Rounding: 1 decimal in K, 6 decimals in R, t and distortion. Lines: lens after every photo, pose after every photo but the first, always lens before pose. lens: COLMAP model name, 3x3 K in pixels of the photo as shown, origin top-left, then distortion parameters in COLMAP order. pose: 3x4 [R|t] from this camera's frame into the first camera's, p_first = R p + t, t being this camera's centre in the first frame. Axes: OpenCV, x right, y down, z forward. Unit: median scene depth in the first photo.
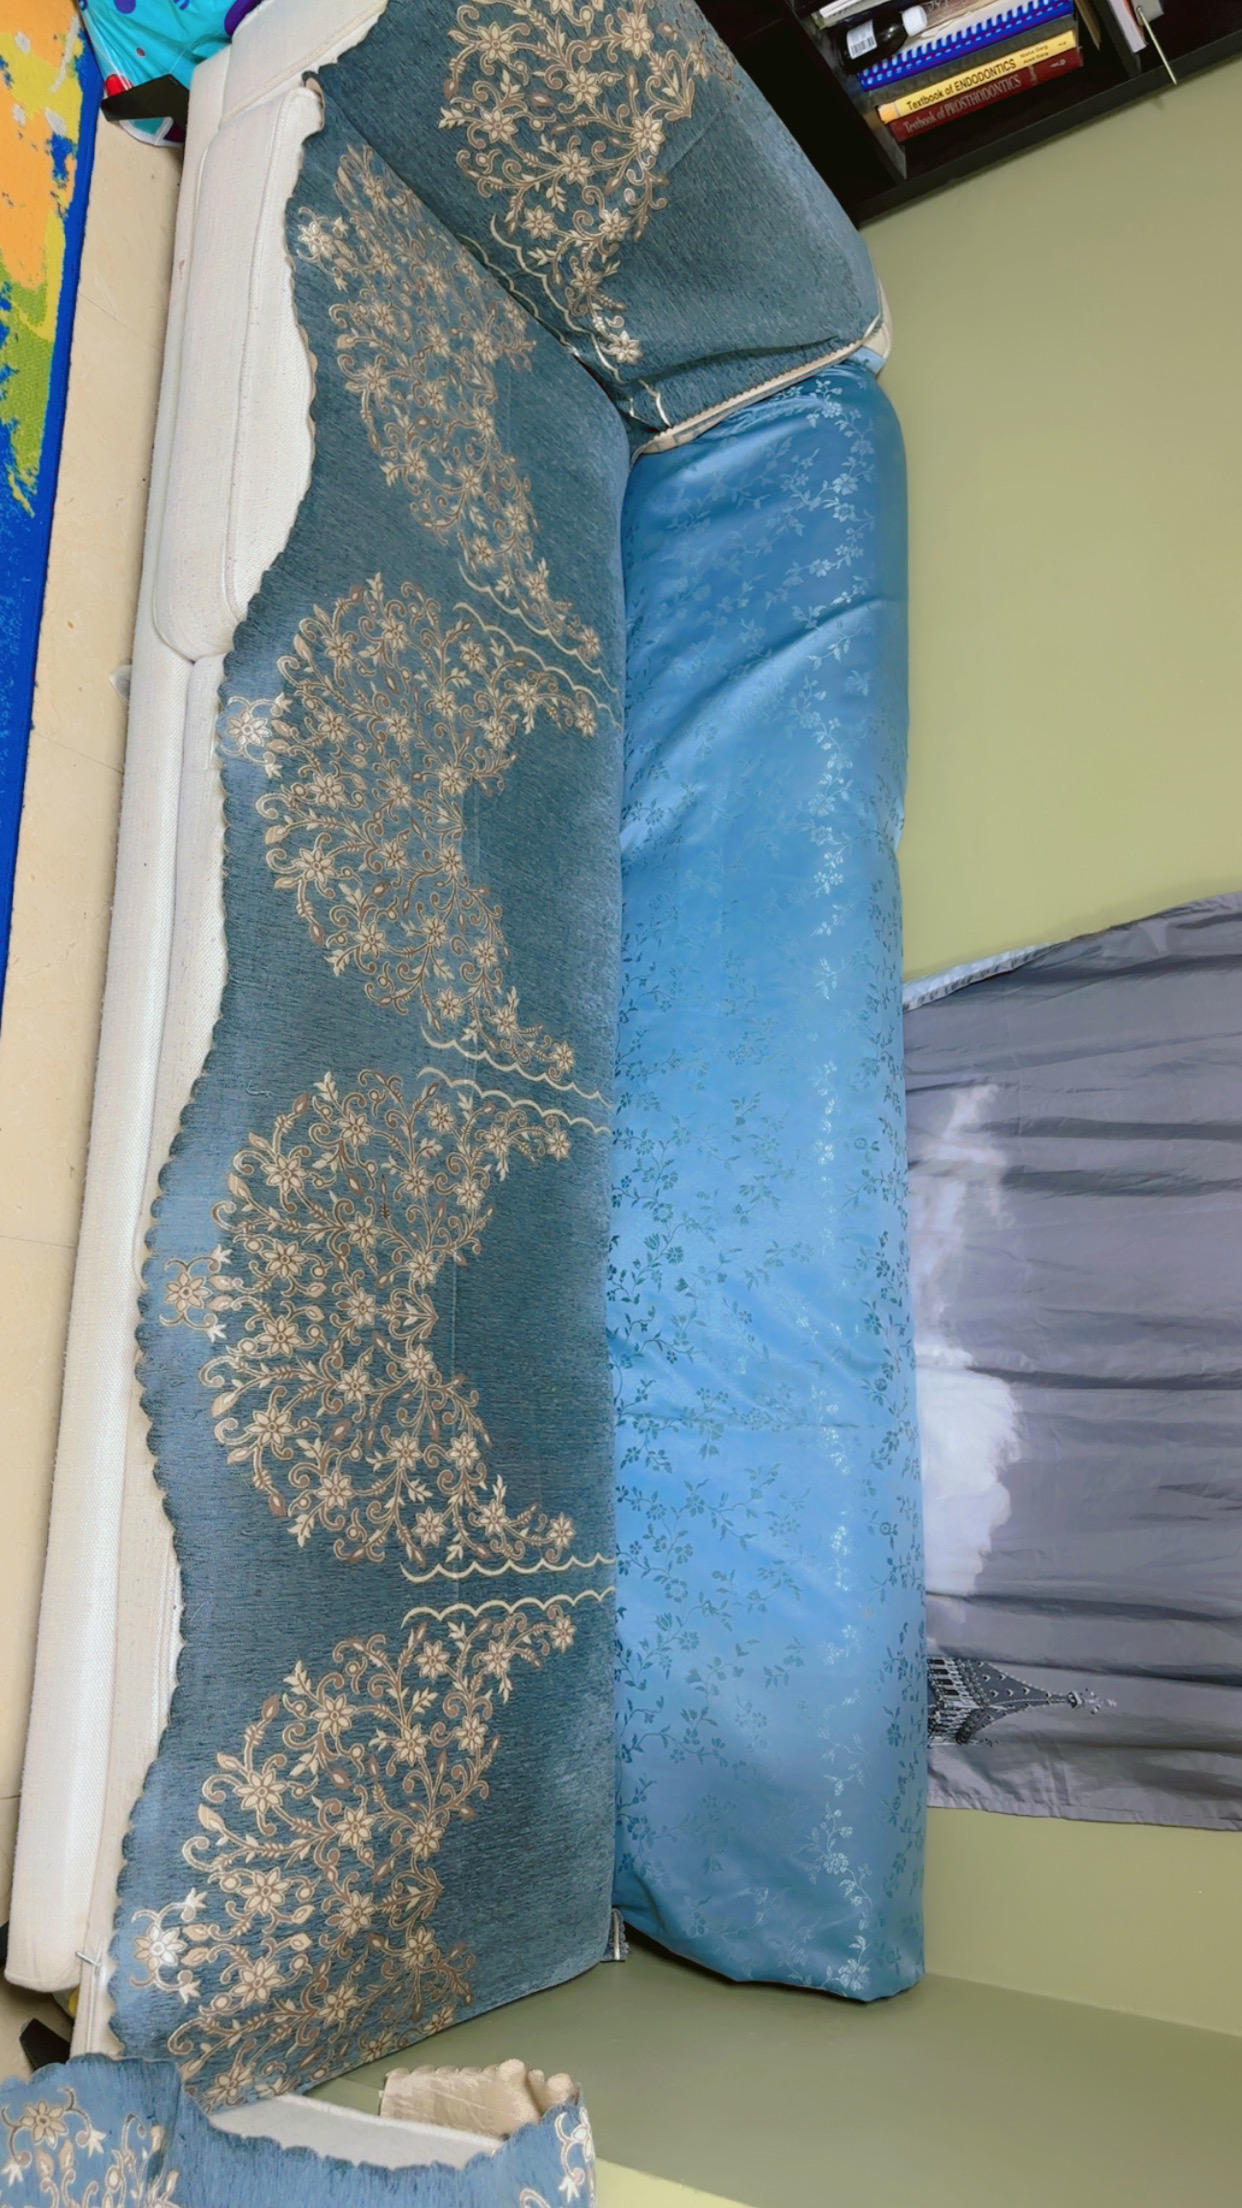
lens RADIAL K [[1617.8, 0, 619.4], [0, 1617.8, 1104.7], [0, 0, 1]] dist [0.068034, -0.086677]
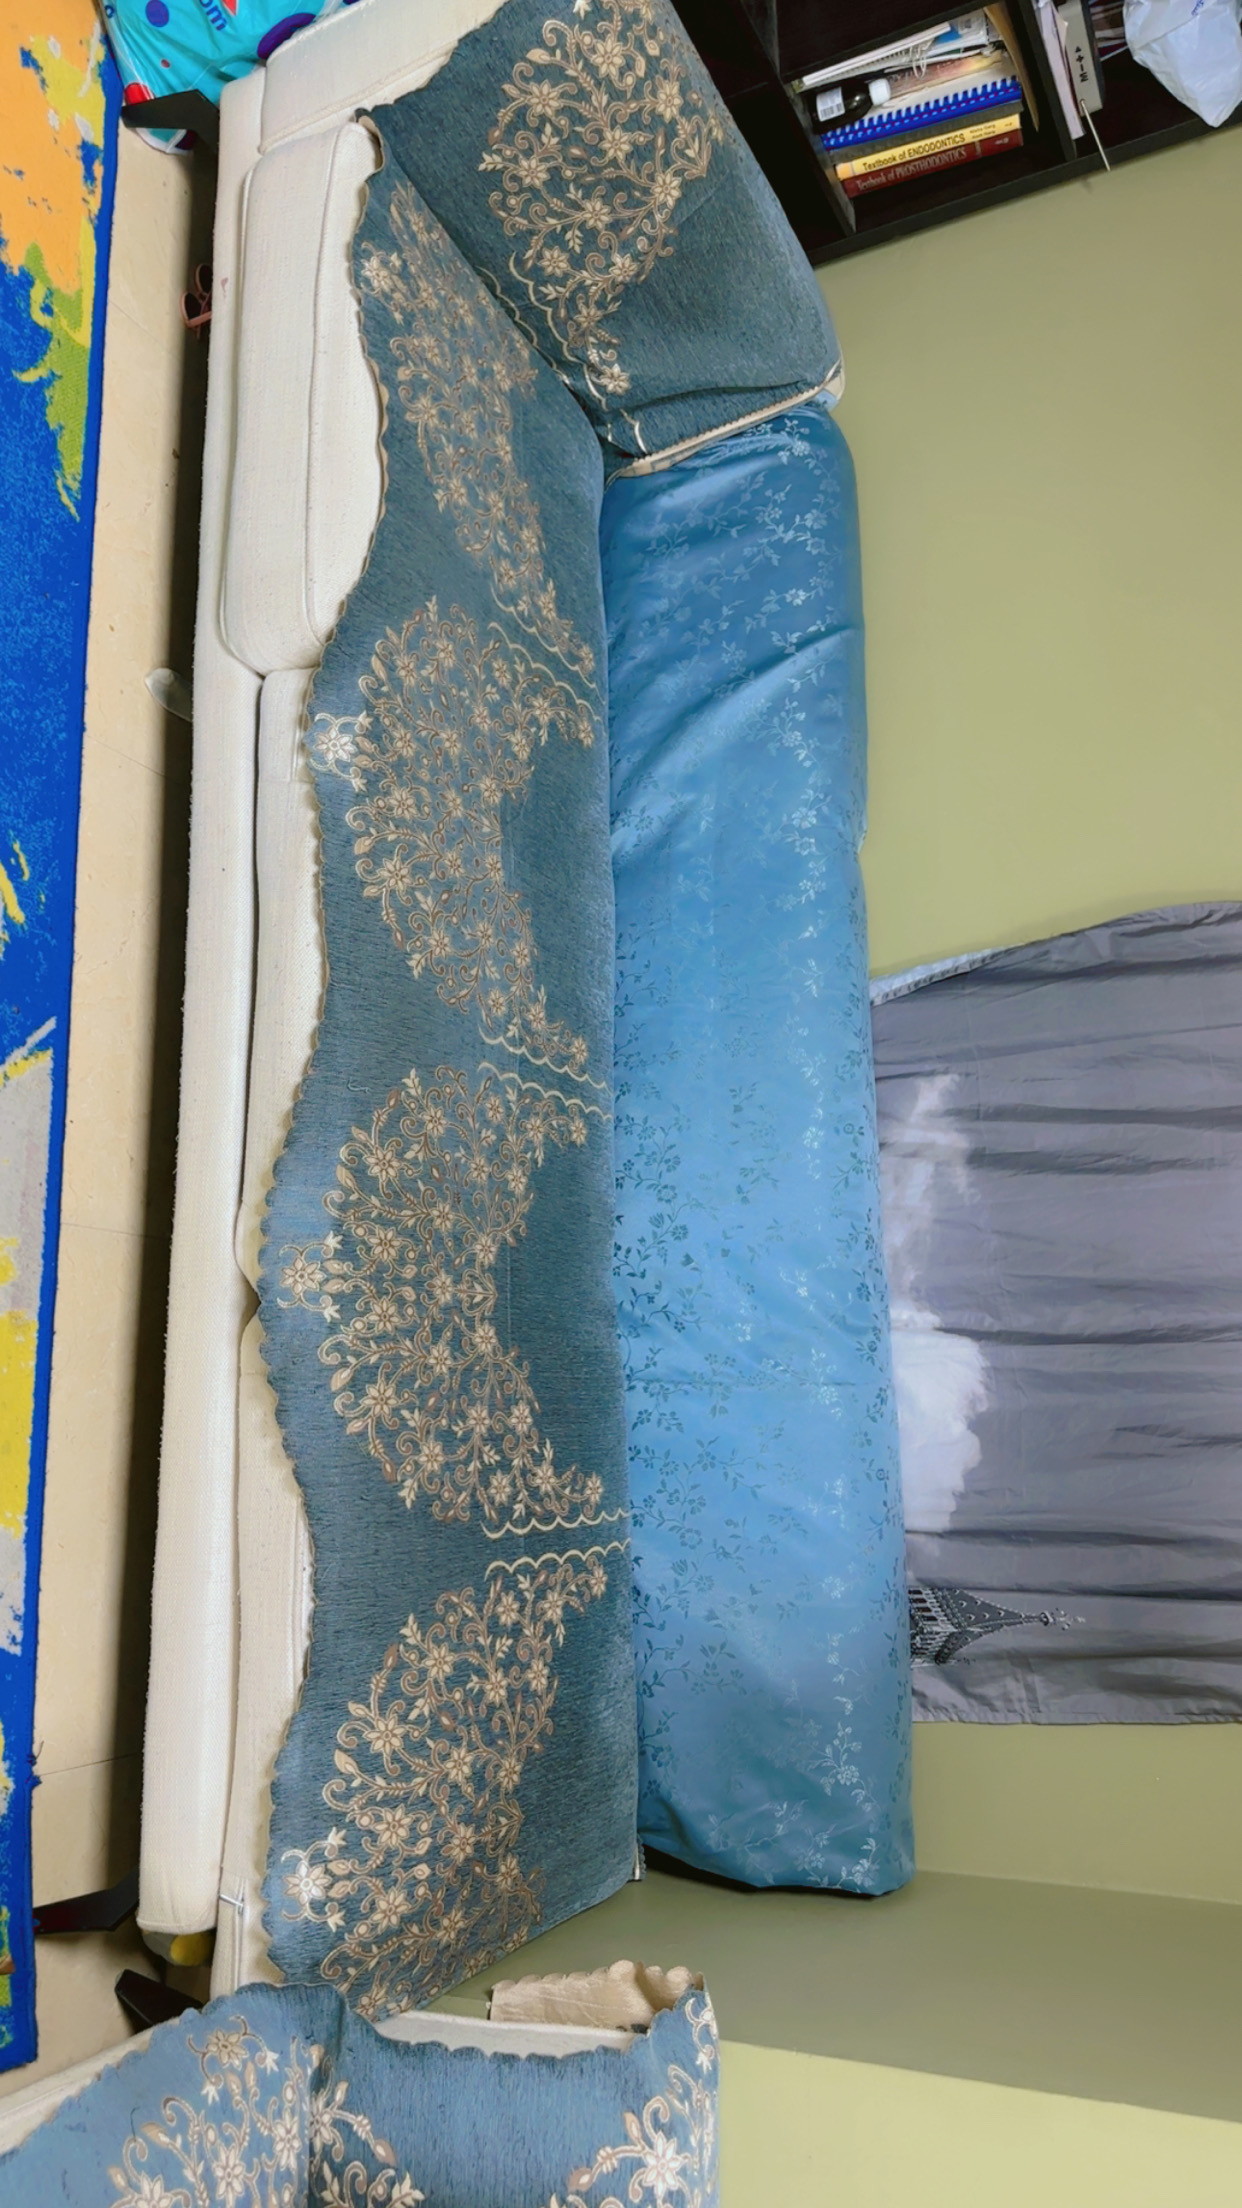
lens RADIAL K [[1617.8, 0, 615.8], [0, 1617.8, 1102.7], [0, 0, 1]] dist [0.068034, -0.086677]
pose [[0.988666, -0.003994, 0.150081, -0.184524], [0.001188, 0.999823, 0.018783, -0.015495], [-0.150129, -0.018392, 0.988495, -0.068103]]
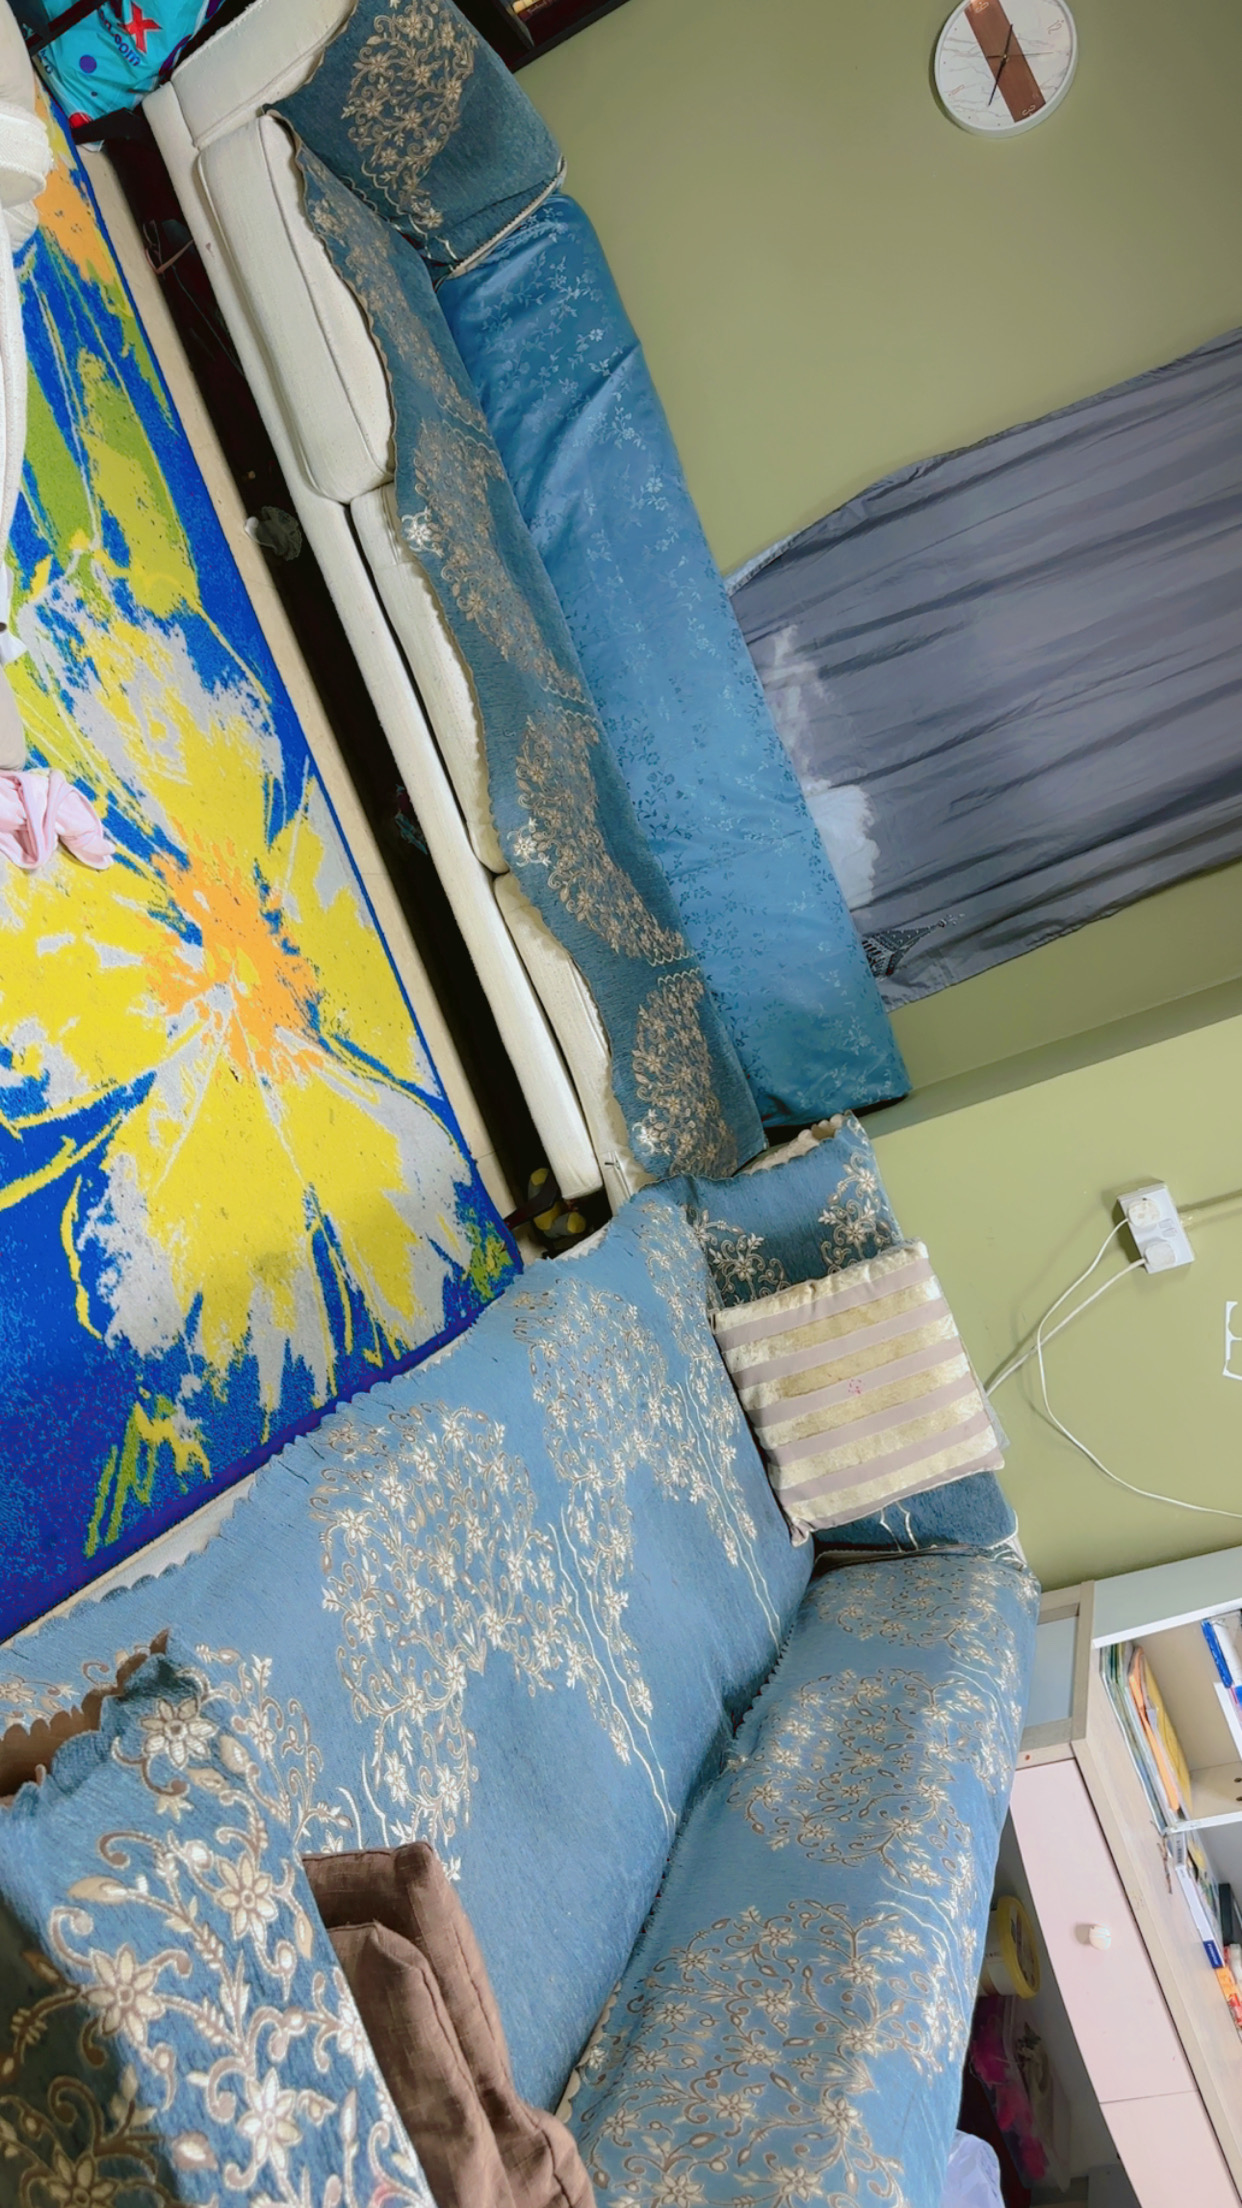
lens RADIAL K [[1617.8, 0, 609.6], [0, 1617.8, 1113.6], [0, 0, 1]] dist [0.068034, -0.086677]
pose [[0.891038, -0.374878, 0.255964, -0.646356], [0.315165, 0.916734, 0.245499, -0.025329], [-0.326683, -0.138078, 0.934994, -0.694477]]
